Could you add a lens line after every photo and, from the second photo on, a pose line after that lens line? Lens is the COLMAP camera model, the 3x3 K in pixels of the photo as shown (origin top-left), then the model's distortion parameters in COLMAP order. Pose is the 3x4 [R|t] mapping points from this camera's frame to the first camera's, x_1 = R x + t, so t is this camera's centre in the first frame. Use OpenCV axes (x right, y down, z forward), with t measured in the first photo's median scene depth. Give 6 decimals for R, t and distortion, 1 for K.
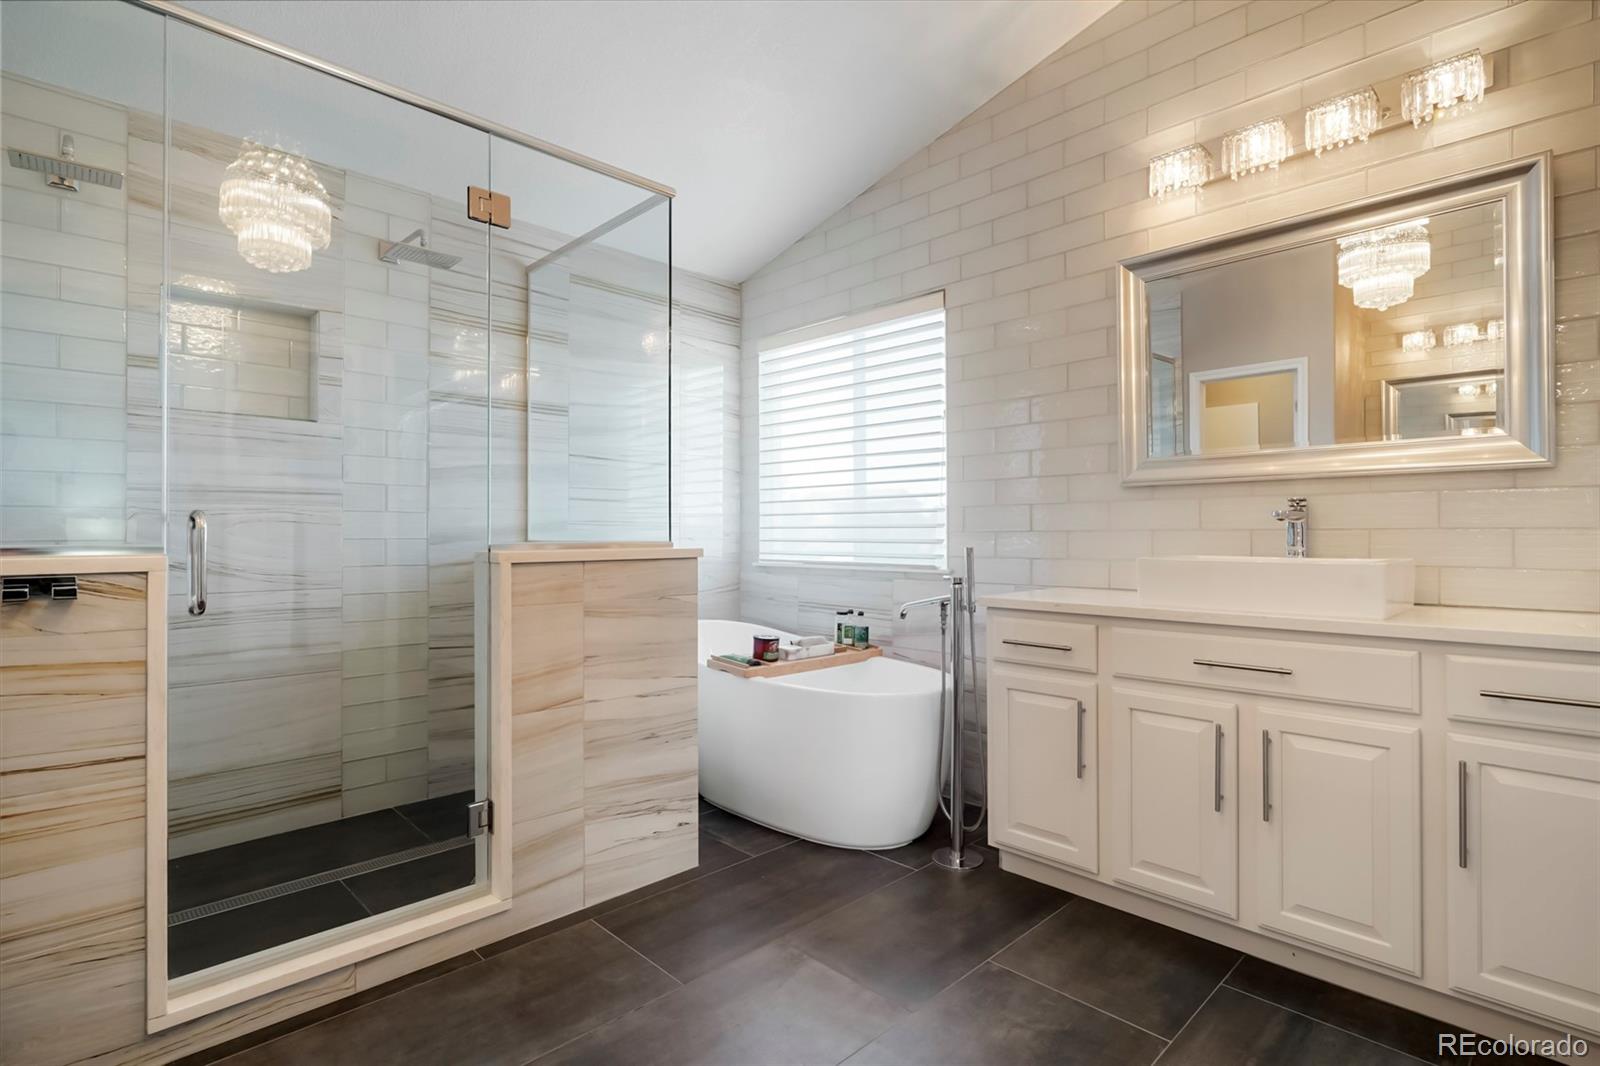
lens RADIAL K [[780.8, 0, 793.3], [0, 780.8, 534.1], [0, 0, 1]] dist [-0.004020, 0.000978]
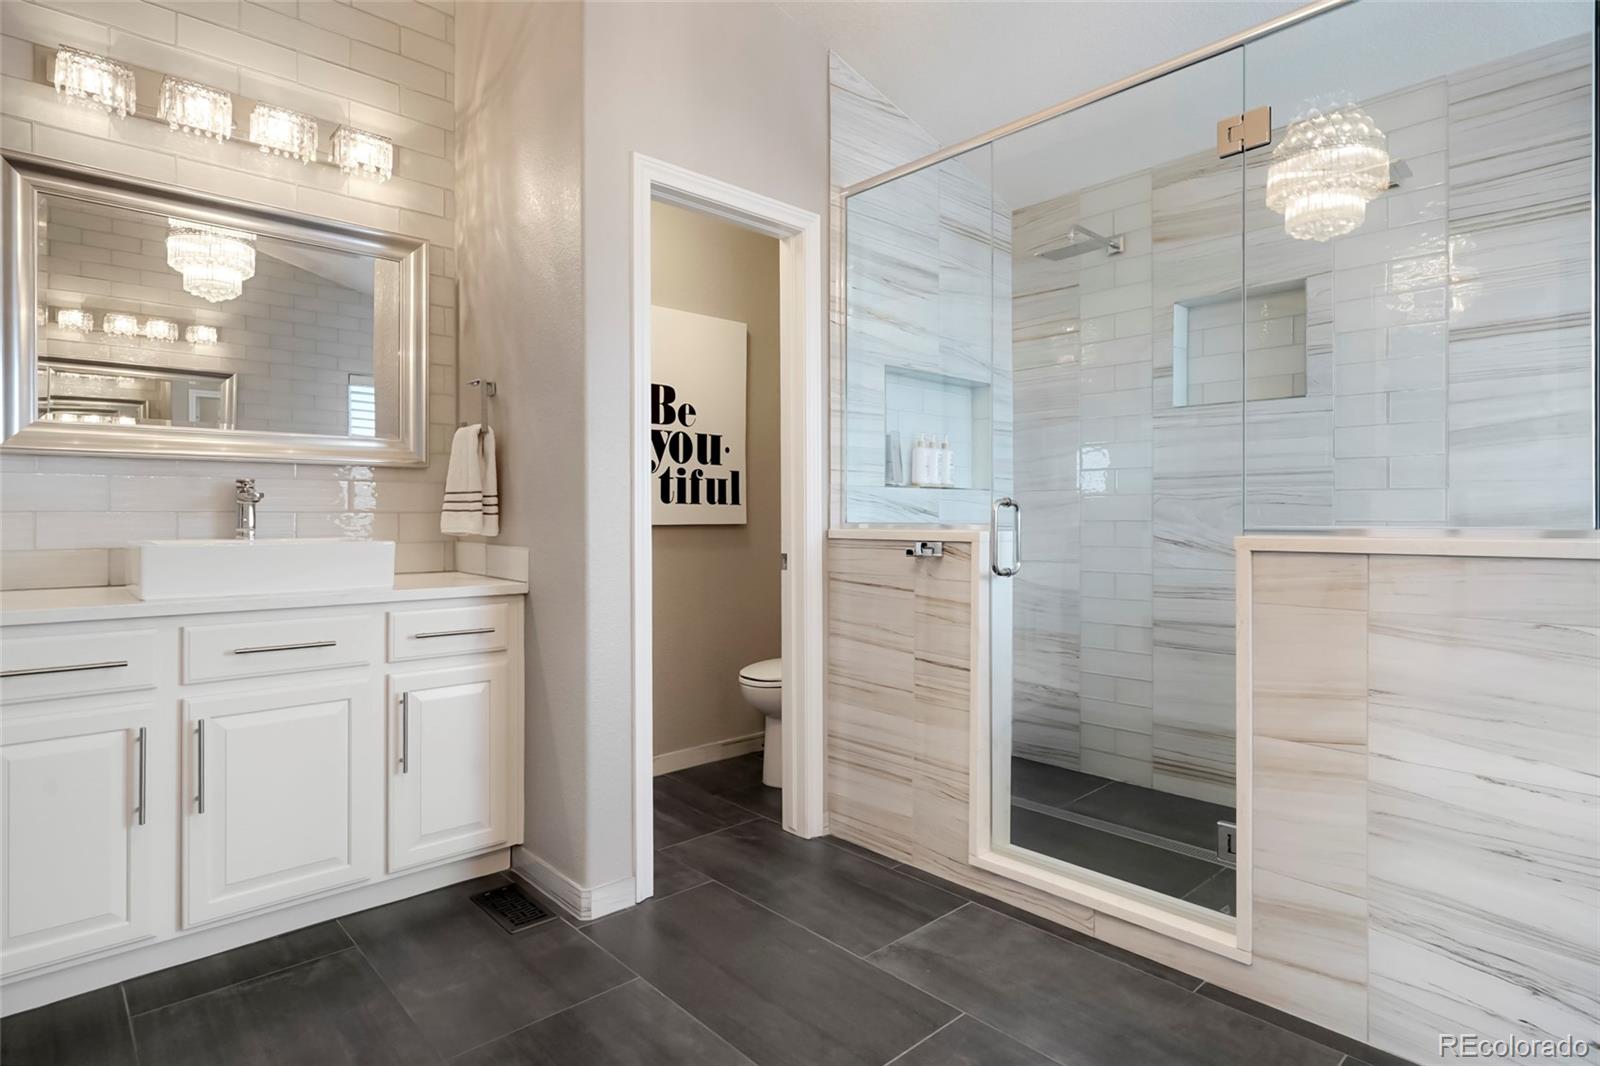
lens RADIAL K [[824.6, 0, 793.4], [0, 824.6, 522.3], [0, 0, 1]] dist [-0.002843, -0.000070]
pose [[-0.024905, 0.005784, -0.999673, 0.502338], [0.001771, 0.999982, 0.005742, 0.001352], [0.999688, -0.001628, -0.024915, 0.512071]]
